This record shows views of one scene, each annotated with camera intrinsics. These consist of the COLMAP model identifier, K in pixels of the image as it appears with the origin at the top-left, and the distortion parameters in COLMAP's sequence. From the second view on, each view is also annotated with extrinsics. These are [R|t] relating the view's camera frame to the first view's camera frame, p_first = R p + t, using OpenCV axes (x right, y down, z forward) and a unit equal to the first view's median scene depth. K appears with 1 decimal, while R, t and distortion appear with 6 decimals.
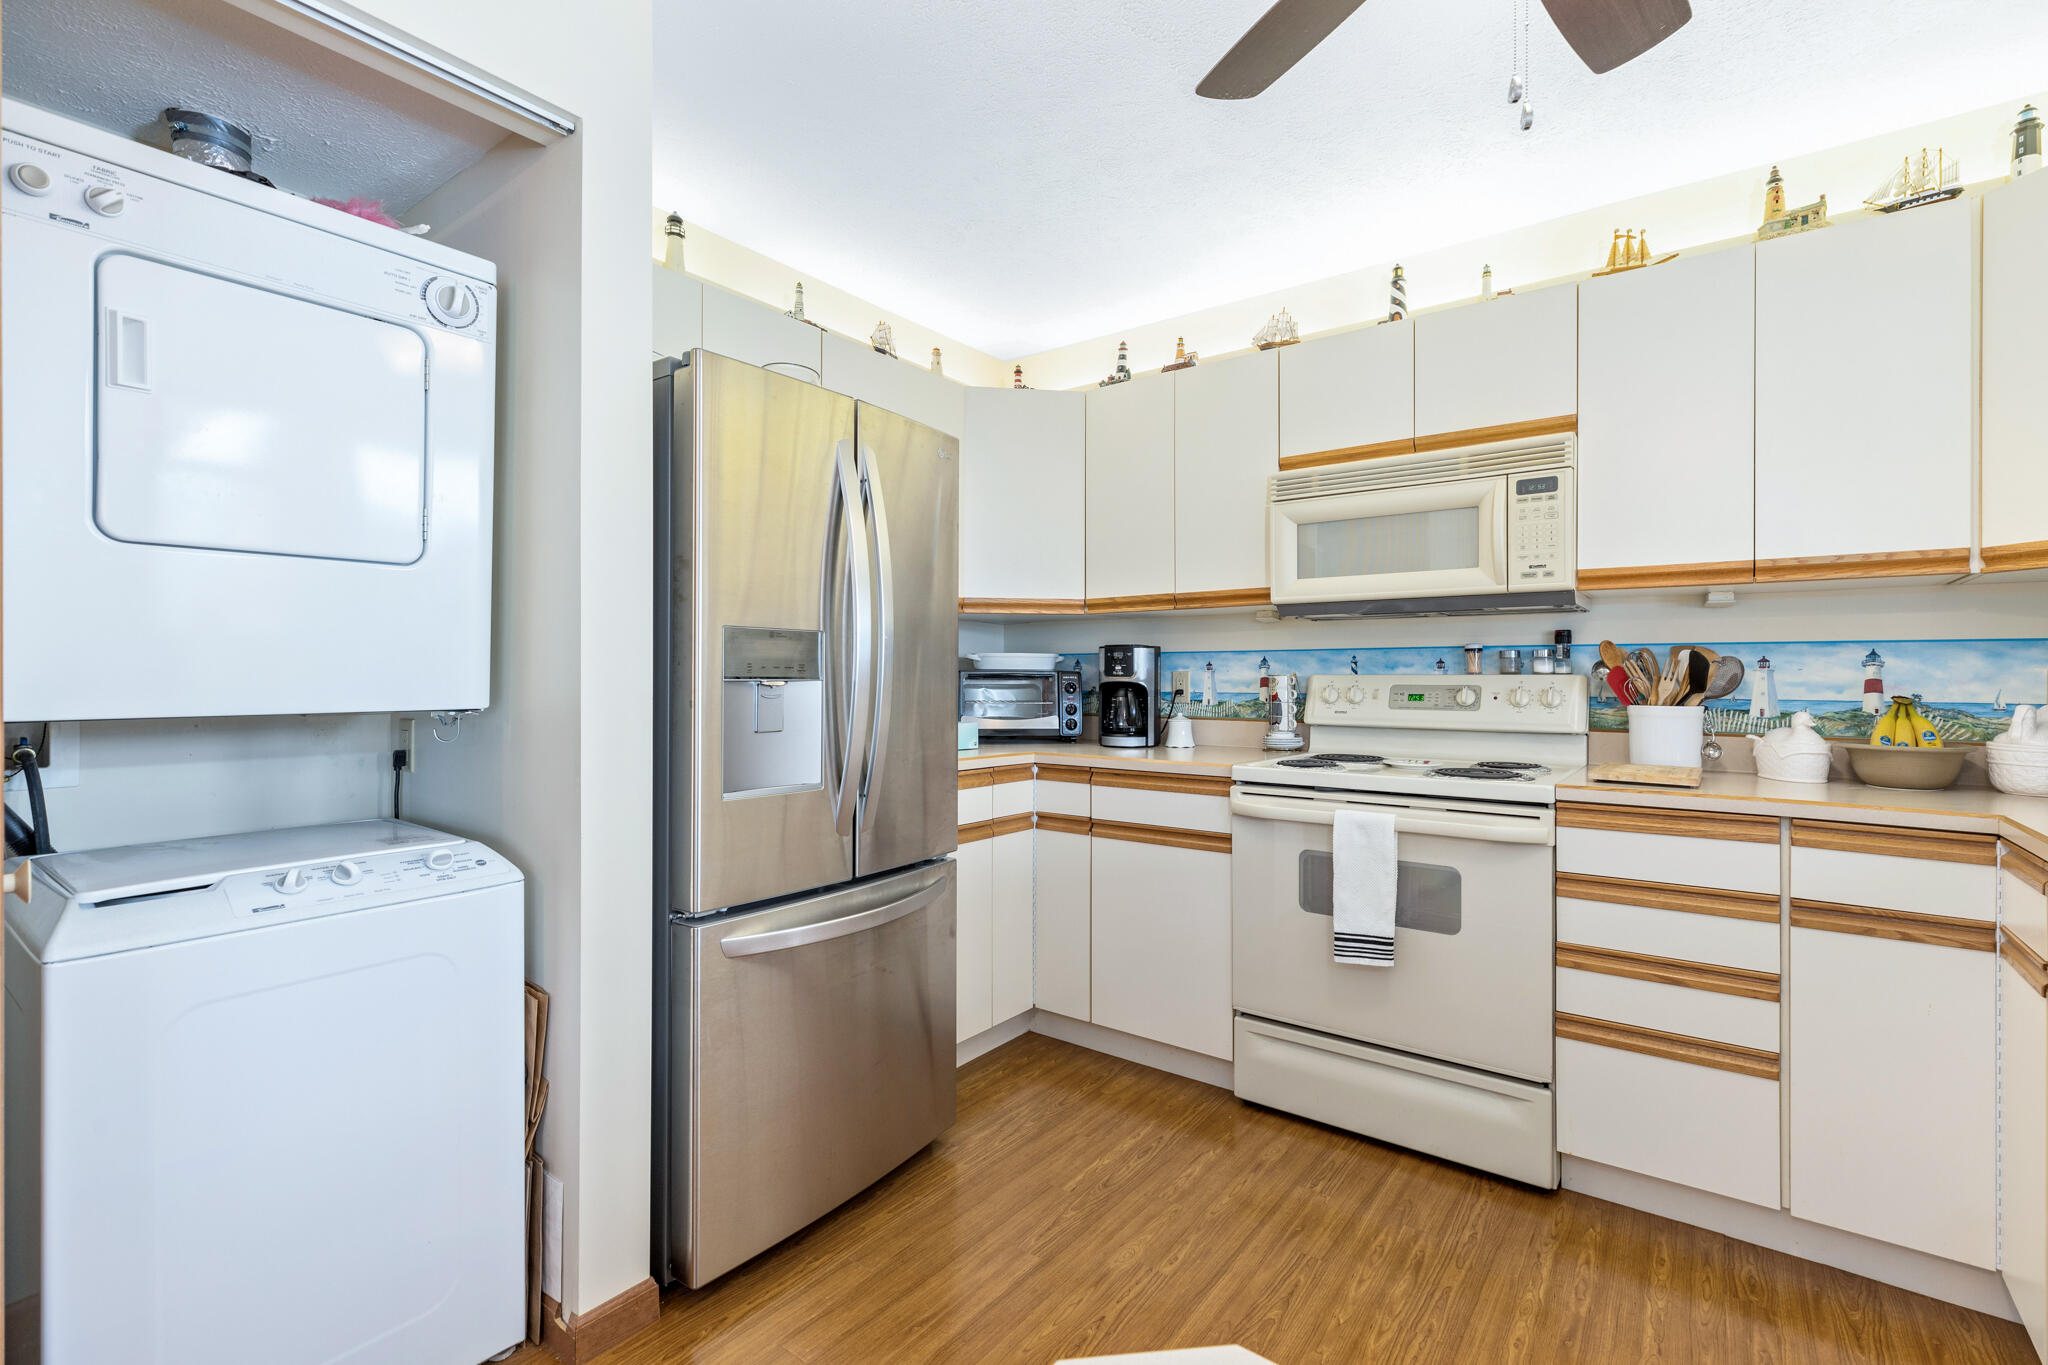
lens RADIAL K [[924.1, 0, 1028.5], [0, 924.1, 667.2], [0, 0, 1]] dist [0.005089, -0.001045]
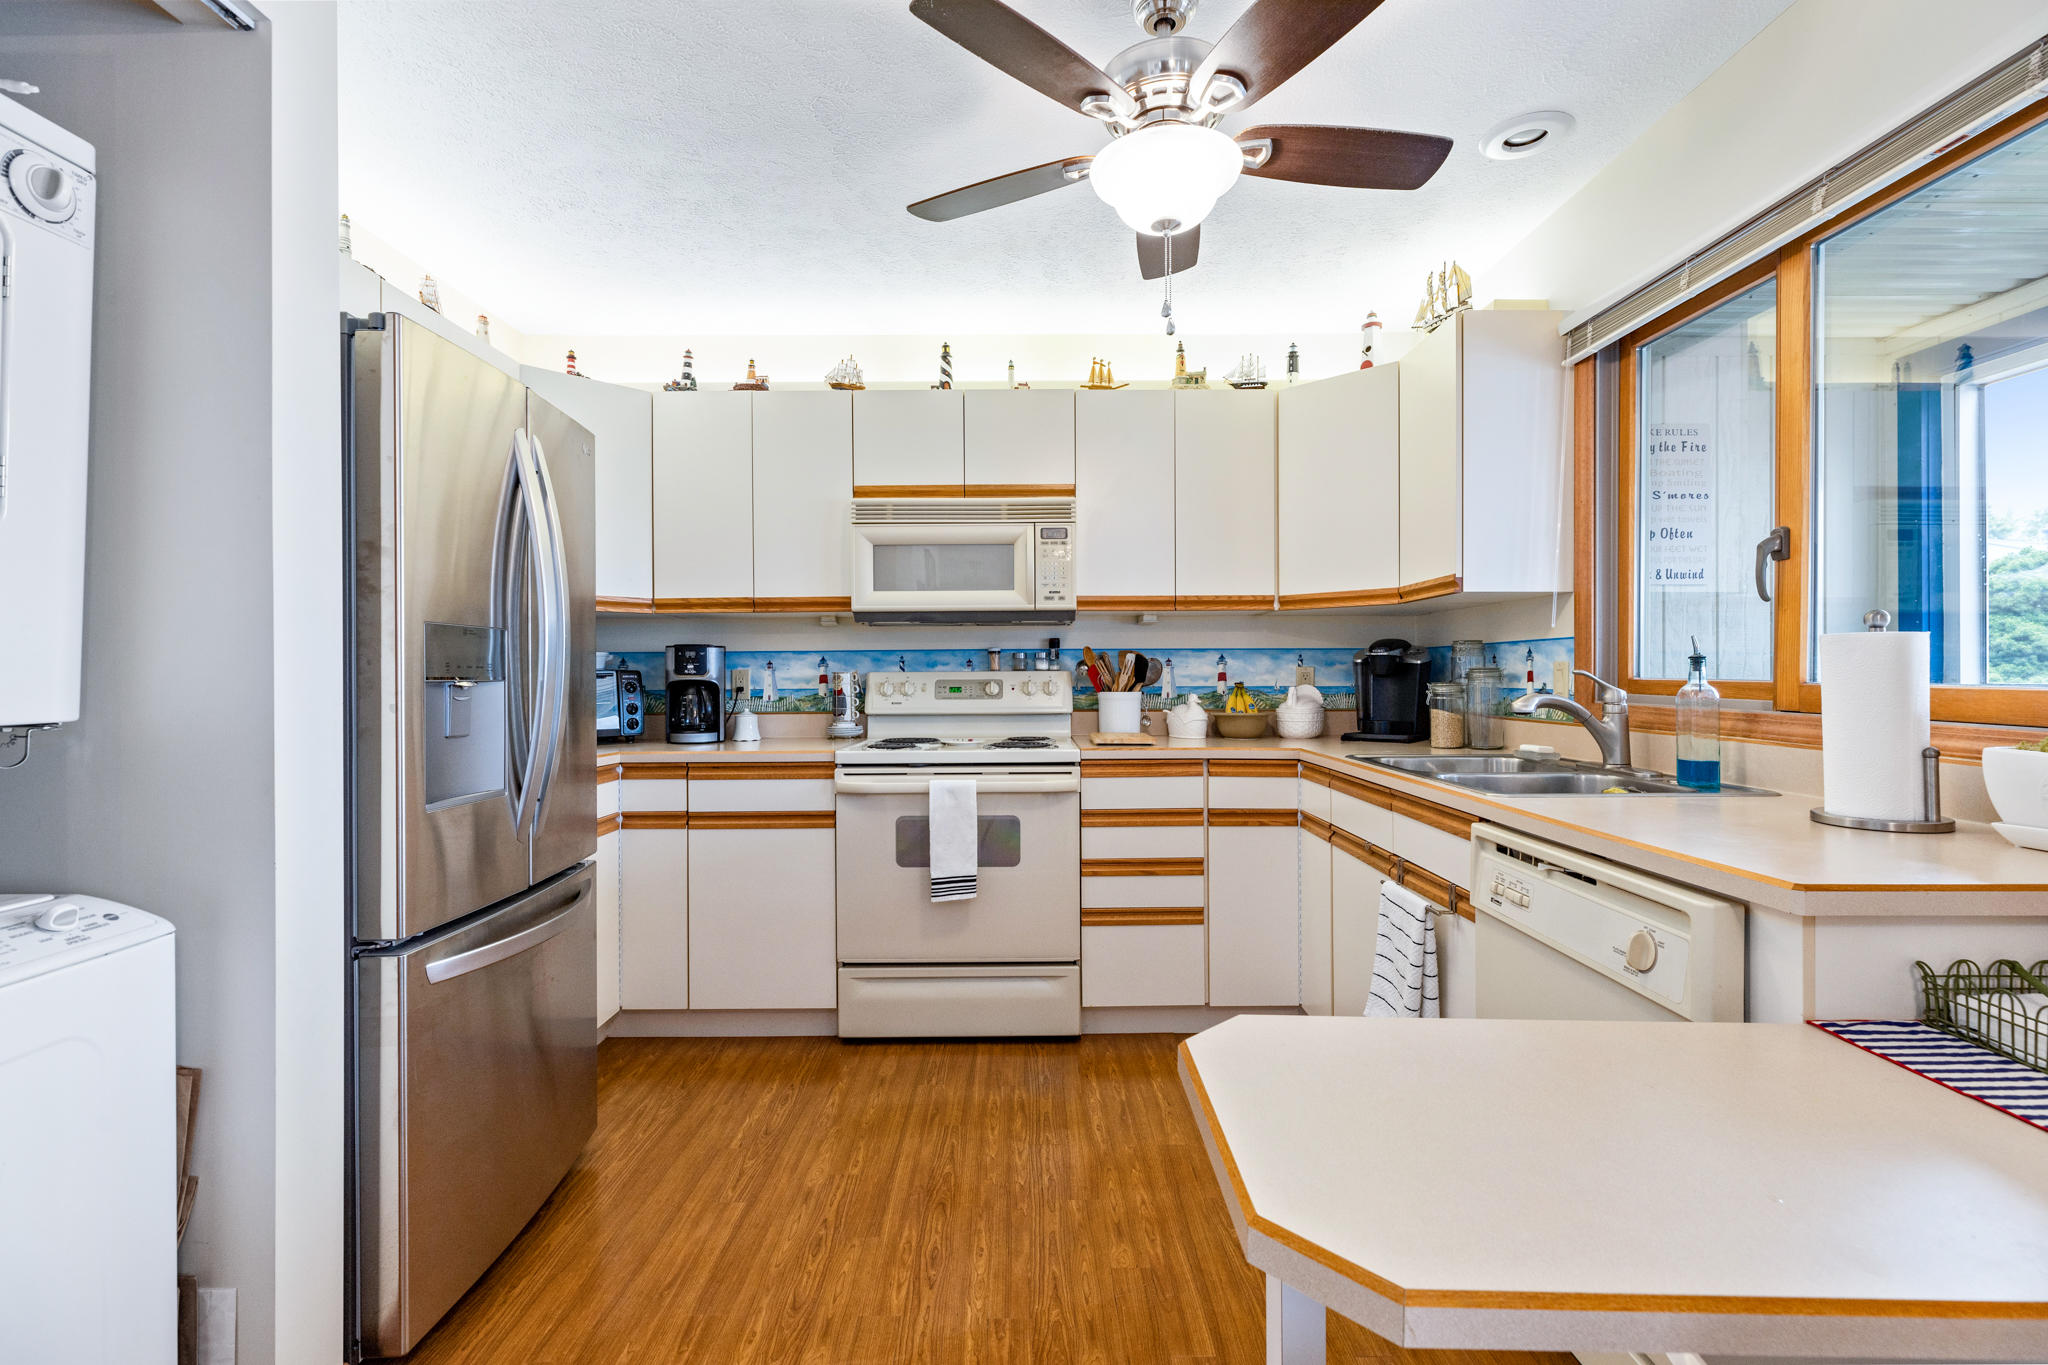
lens RADIAL K [[924.1, 0, 1026.7], [0, 924.1, 663.8], [0, 0, 1]] dist [0.005089, -0.001045]
pose [[0.795929, -0.000412, 0.605390, -0.326033], [0.001495, 0.999998, -0.001286, -0.000971], [-0.605389, 0.001928, 0.795928, -0.068925]]
